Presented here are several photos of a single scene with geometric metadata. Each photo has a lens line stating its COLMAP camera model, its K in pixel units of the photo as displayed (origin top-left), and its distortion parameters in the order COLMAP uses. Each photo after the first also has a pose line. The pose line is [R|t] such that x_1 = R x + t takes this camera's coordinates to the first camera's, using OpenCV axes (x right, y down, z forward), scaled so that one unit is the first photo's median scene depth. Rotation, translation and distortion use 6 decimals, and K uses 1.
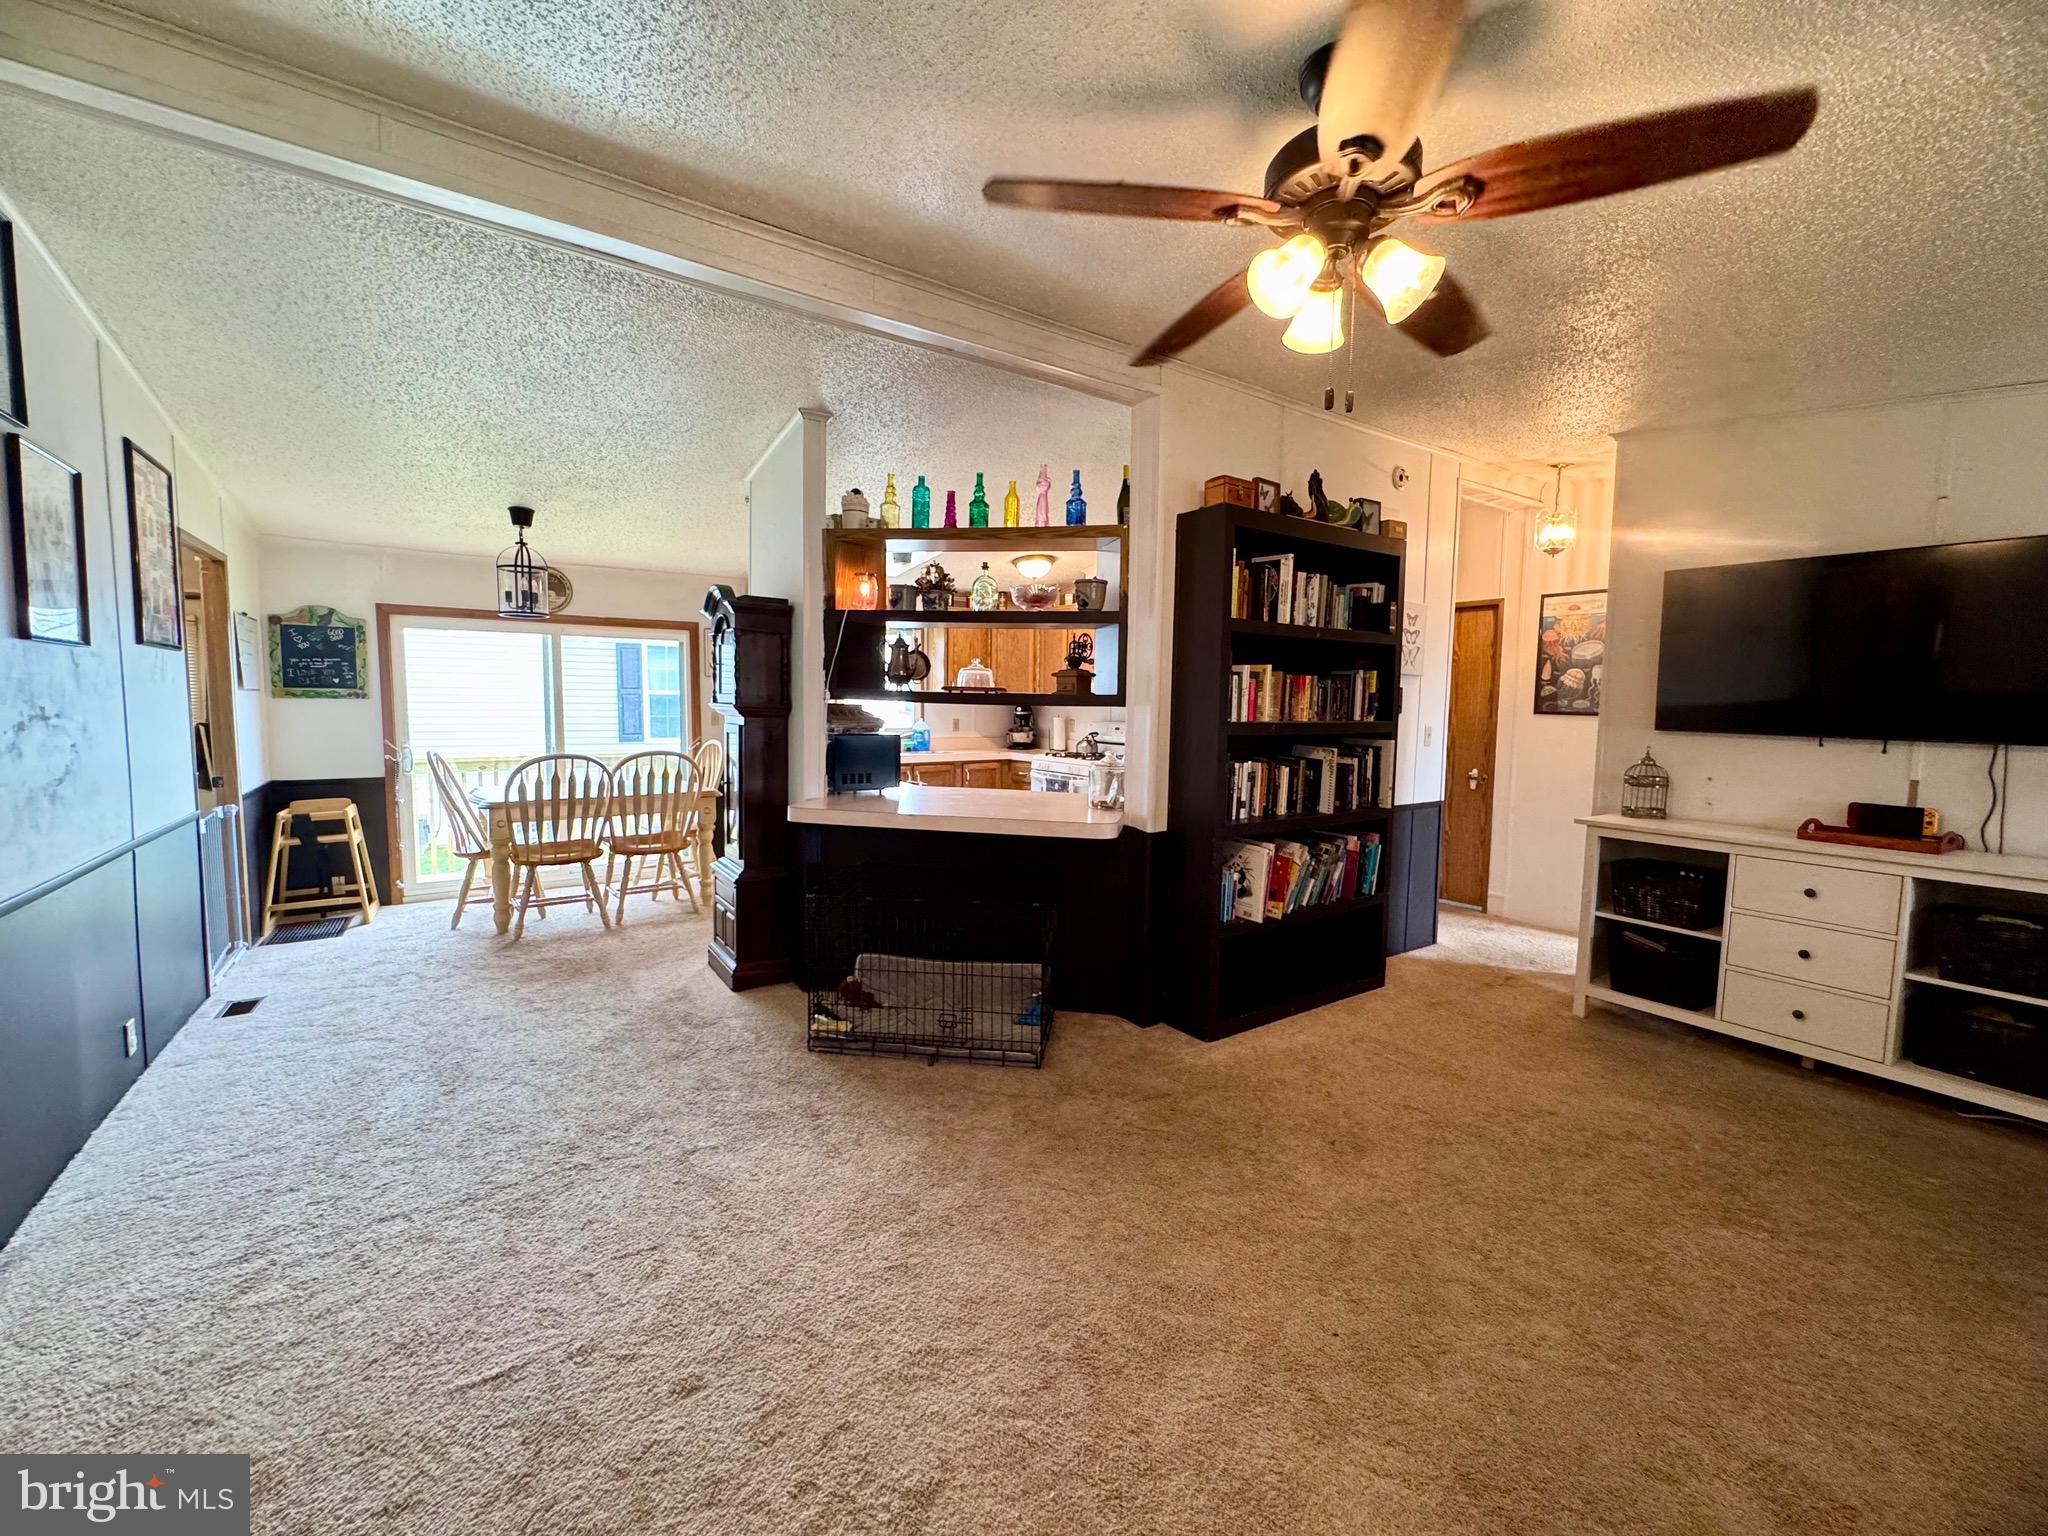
lens RADIAL K [[822.1, 0, 1020.2], [0, 822.1, 763.1], [0, 0, 1]] dist [-0.002938, 0.000492]
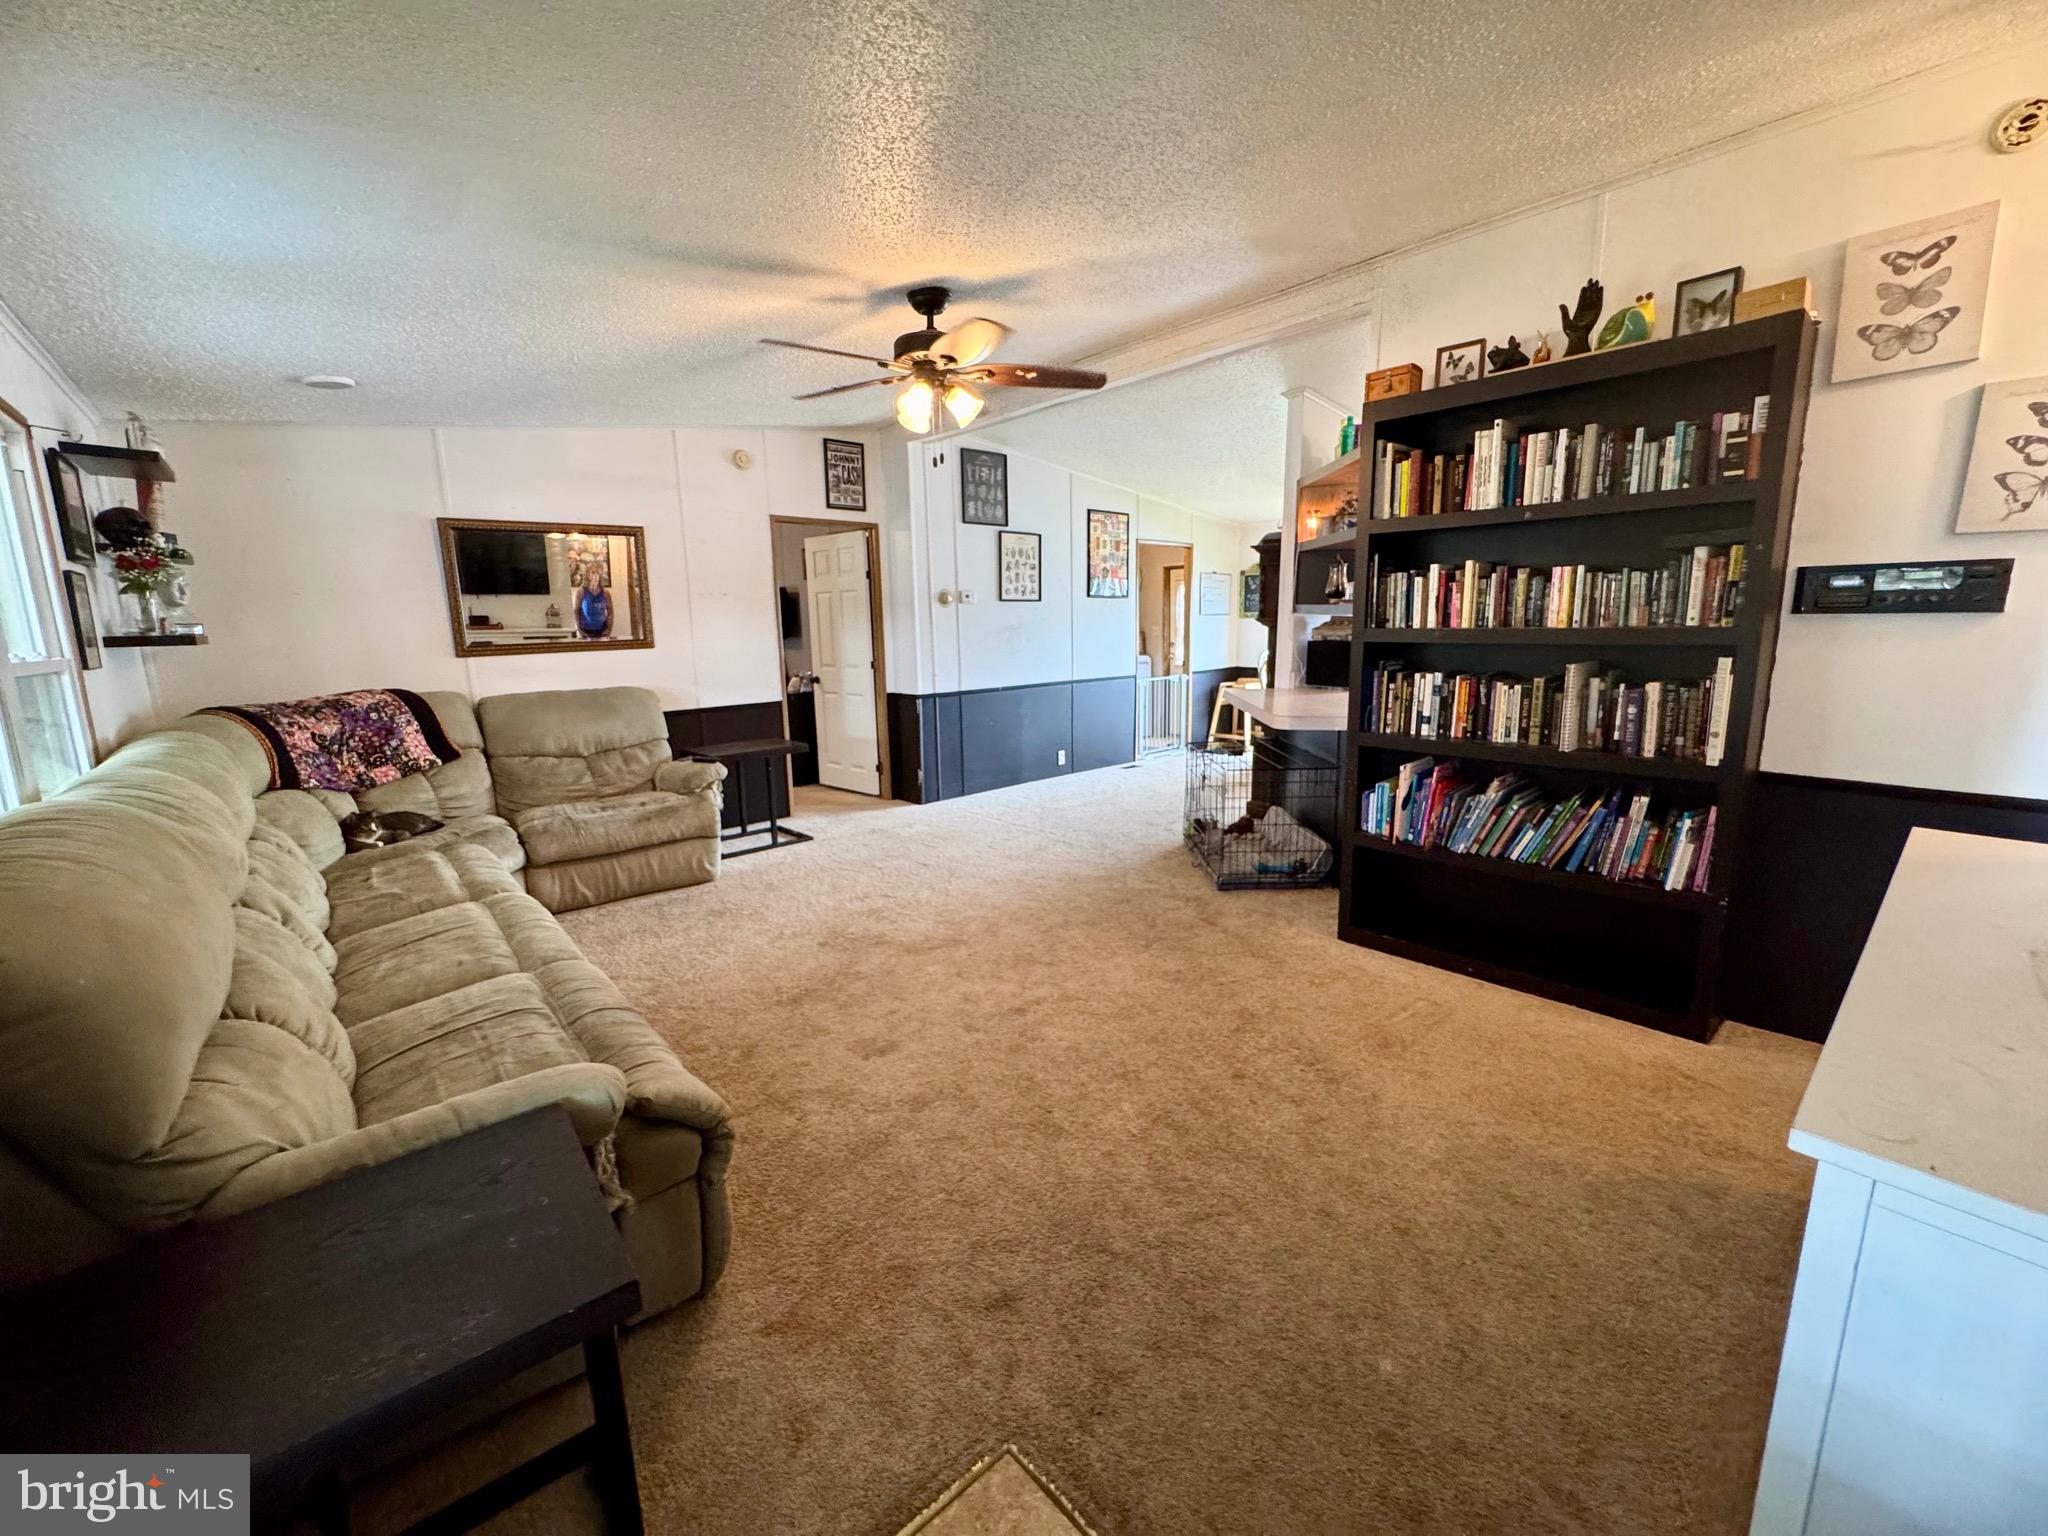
lens RADIAL K [[822.1, 0, 1018.9], [0, 822.1, 763.4], [0, 0, 1]] dist [-0.002938, 0.000492]
pose [[0.131230, 0.155506, -0.979079, 1.089387], [-0.056435, 0.987191, 0.149230, -0.012613], [0.989744, 0.035671, 0.138325, 0.418970]]
